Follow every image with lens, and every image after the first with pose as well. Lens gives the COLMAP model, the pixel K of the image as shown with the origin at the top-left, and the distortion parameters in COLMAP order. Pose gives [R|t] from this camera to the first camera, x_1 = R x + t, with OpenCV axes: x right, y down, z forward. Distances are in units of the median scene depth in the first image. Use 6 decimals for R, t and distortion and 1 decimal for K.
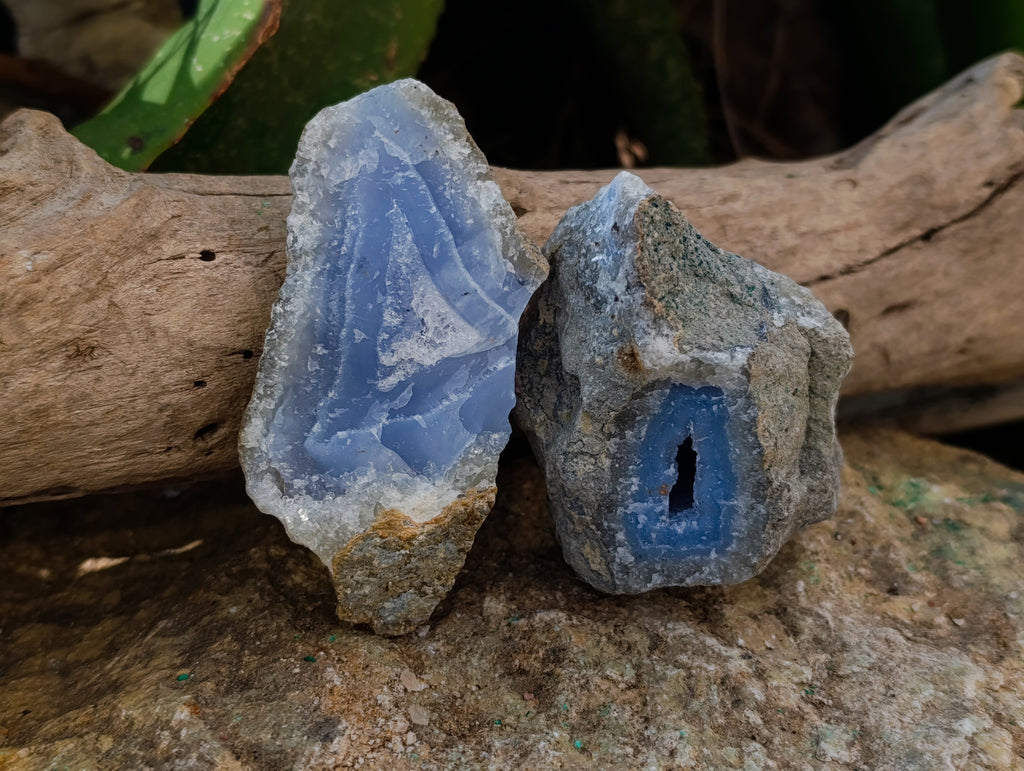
lens RADIAL K [[1375.2, 0, 511.9], [0, 1375.2, 381.1], [0, 0, 1]] dist [0.183471, 0.000000]
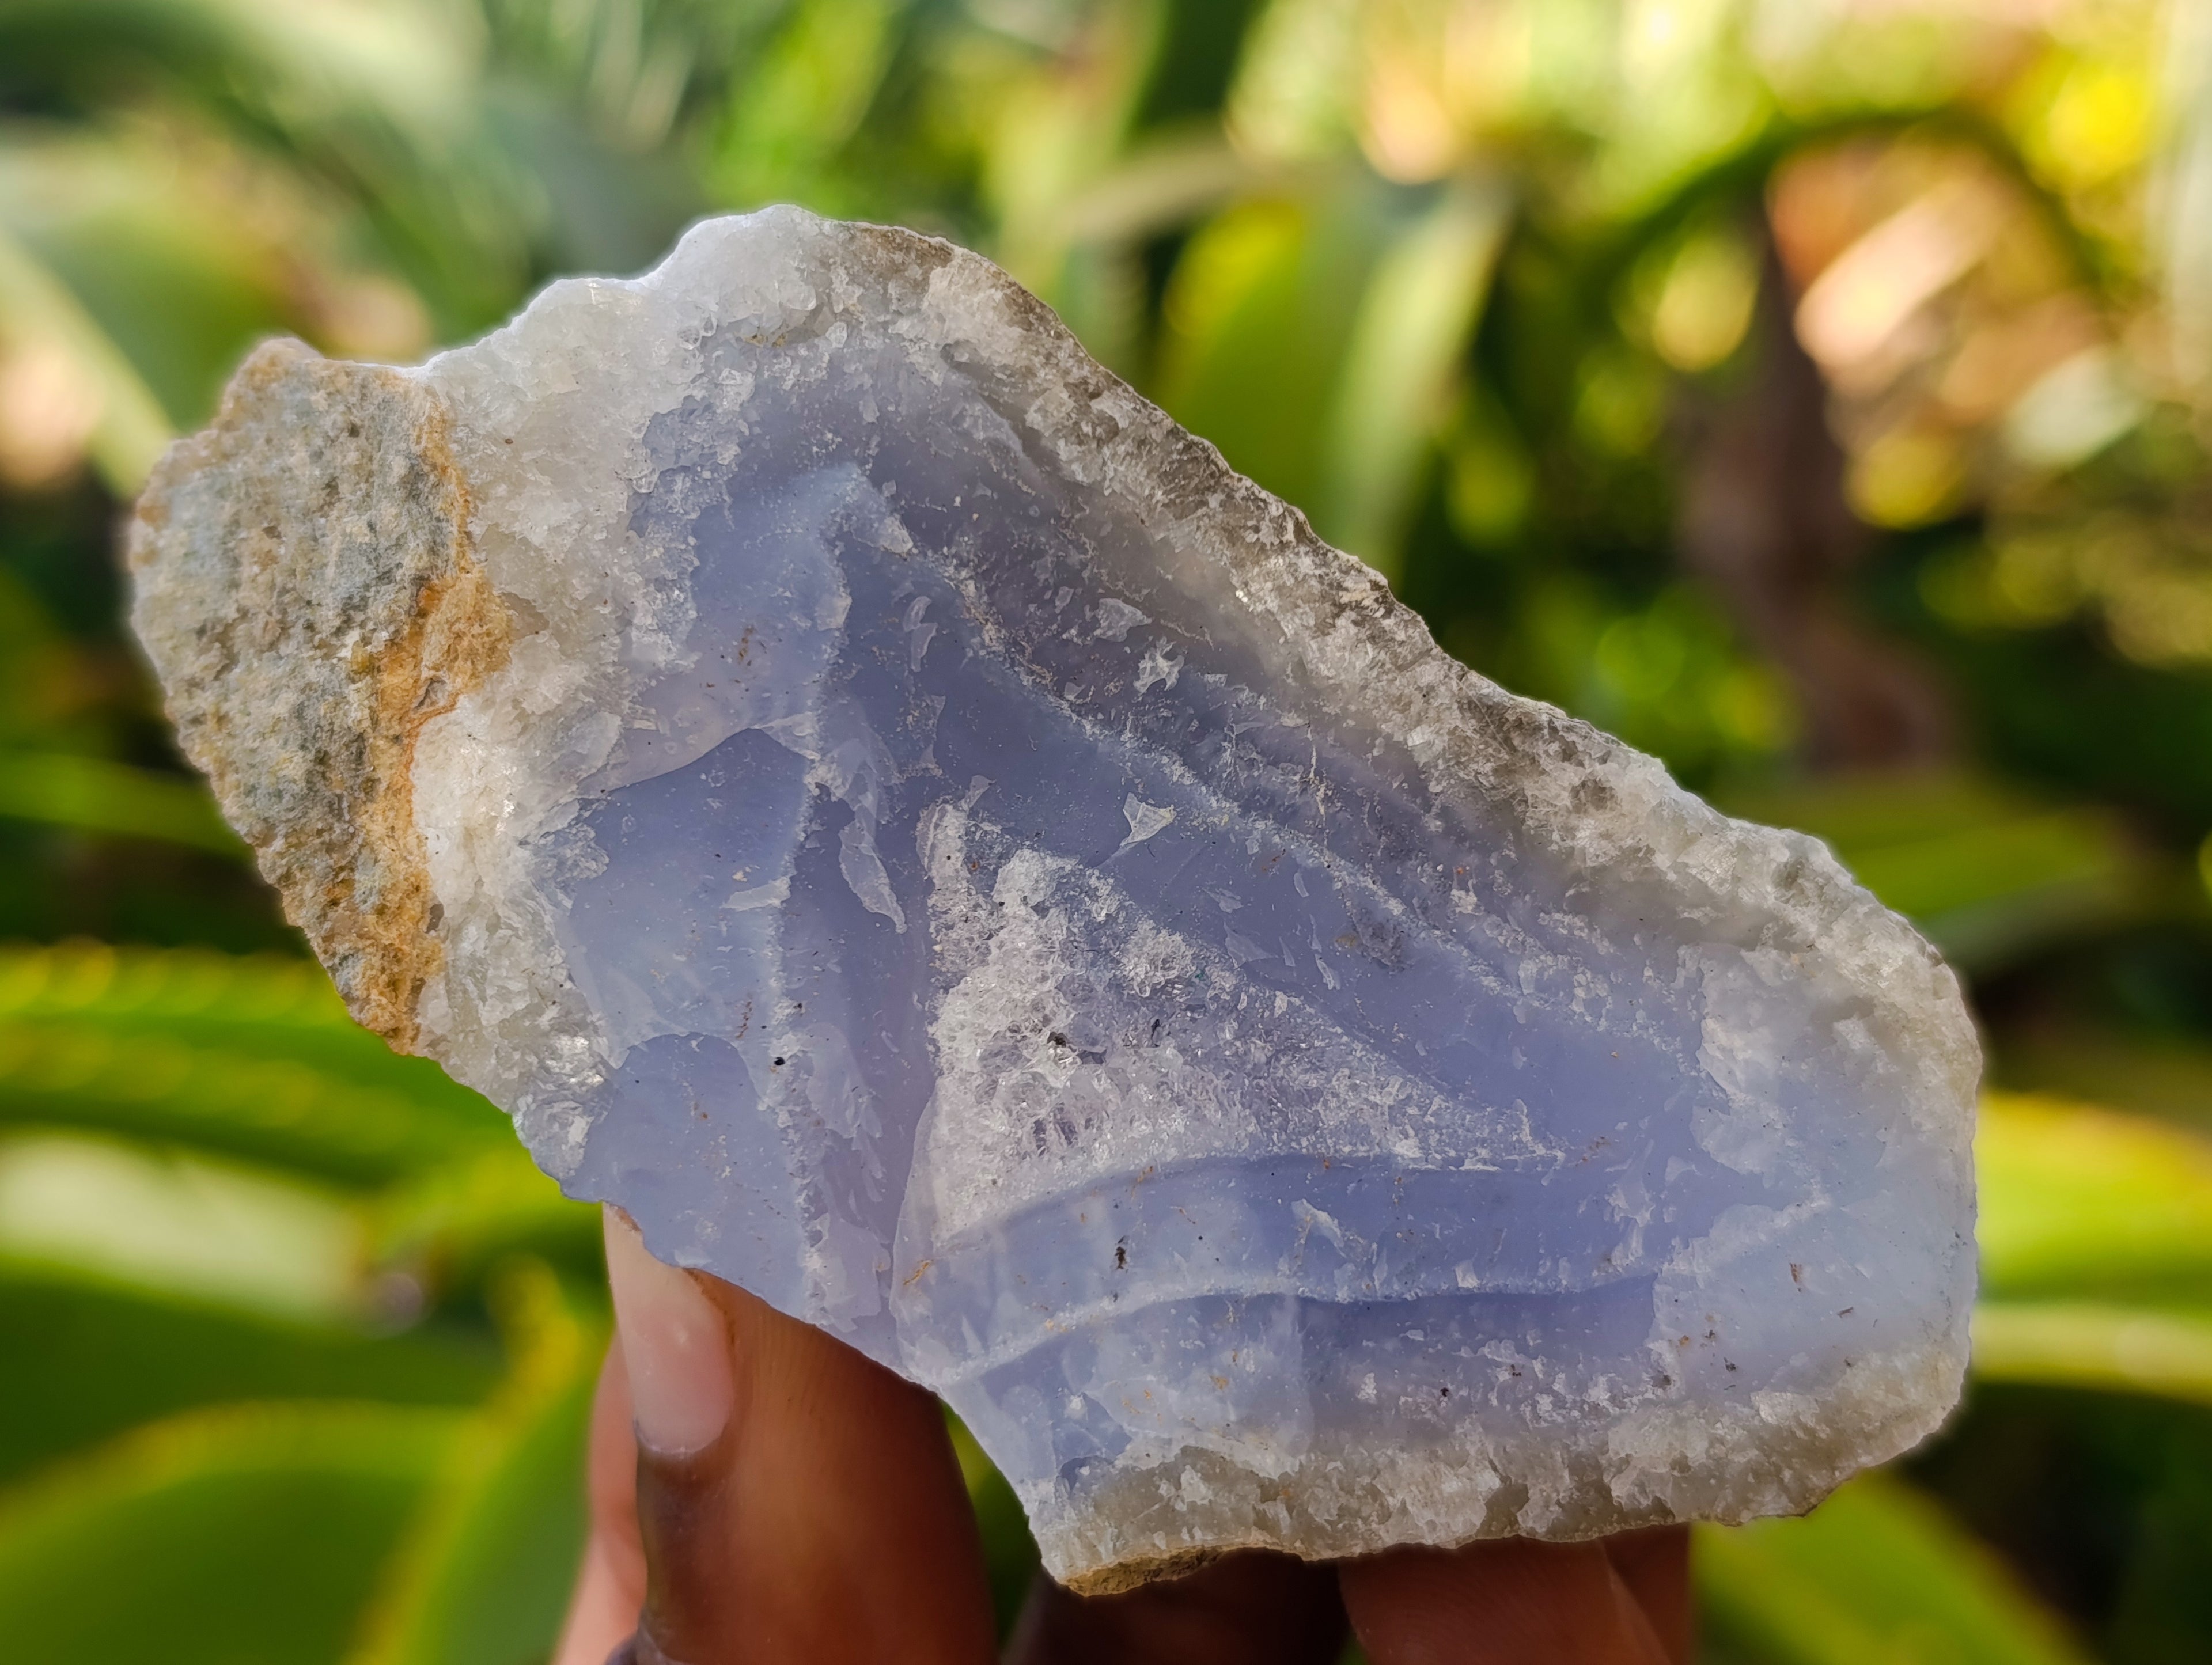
lens RADIAL K [[2970.4, 0, 1096.7], [0, 2970.4, 837.5], [0, 0, 1]] dist [0.183471, 0.000000]
pose [[-0.418599, 0.904757, -0.078670, -0.058398], [-0.907881, -0.414702, 0.061436, -0.060914], [0.022960, 0.097140, 0.995006, 0.426670]]
